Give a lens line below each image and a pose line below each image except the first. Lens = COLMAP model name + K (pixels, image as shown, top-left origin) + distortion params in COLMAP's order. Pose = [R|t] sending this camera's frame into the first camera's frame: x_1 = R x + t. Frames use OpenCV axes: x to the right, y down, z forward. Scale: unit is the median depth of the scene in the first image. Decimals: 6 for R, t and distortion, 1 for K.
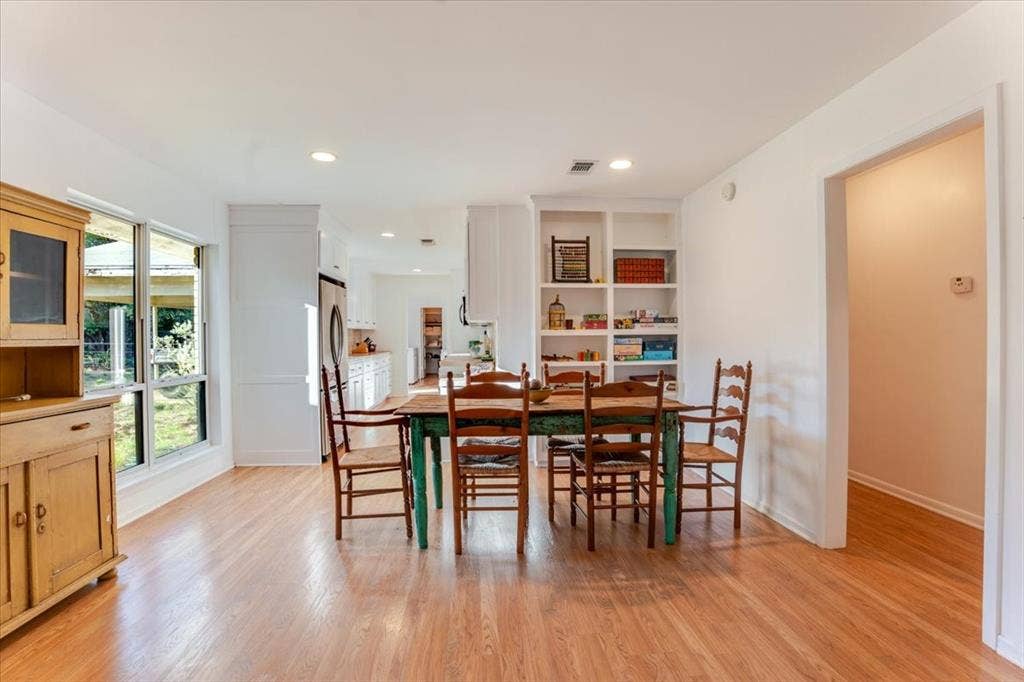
lens RADIAL K [[492.8, 0, 512.0], [0, 492.8, 341.0], [0, 0, 1]] dist [-0.000611, -0.000191]
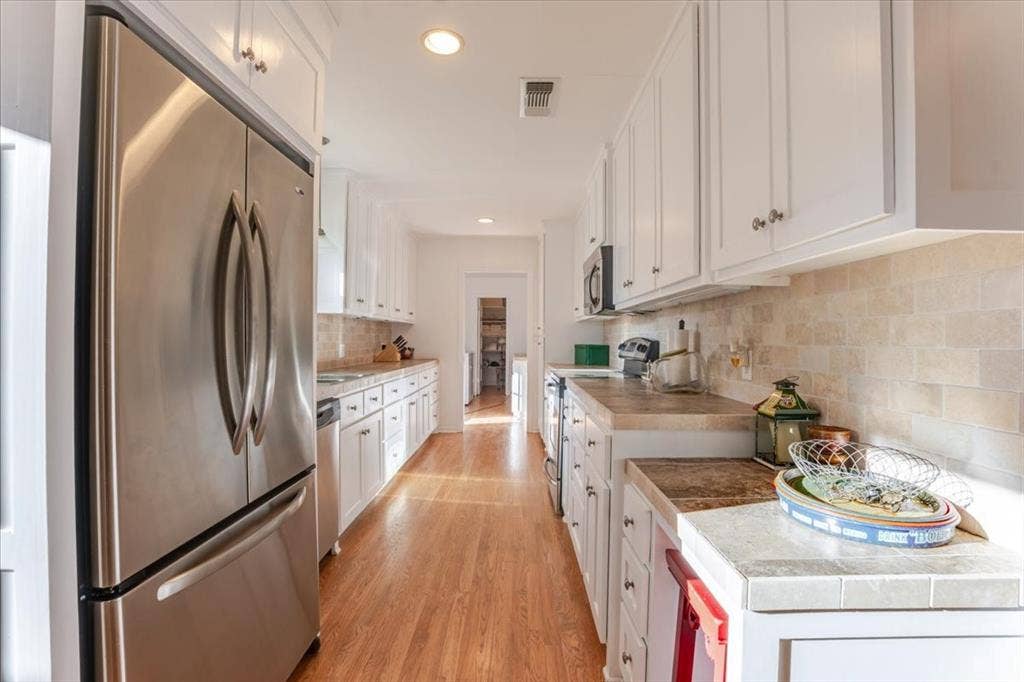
lens RADIAL K [[492.8, 0, 512.0], [0, 492.8, 341.0], [0, 0, 1]] dist [-0.000611, -0.000191]
pose [[0.996080, 0.016342, -0.086938, -0.096304], [-0.016939, 0.999838, -0.006139, 0.000176], [0.086823, 0.007588, 0.996195, 0.380191]]
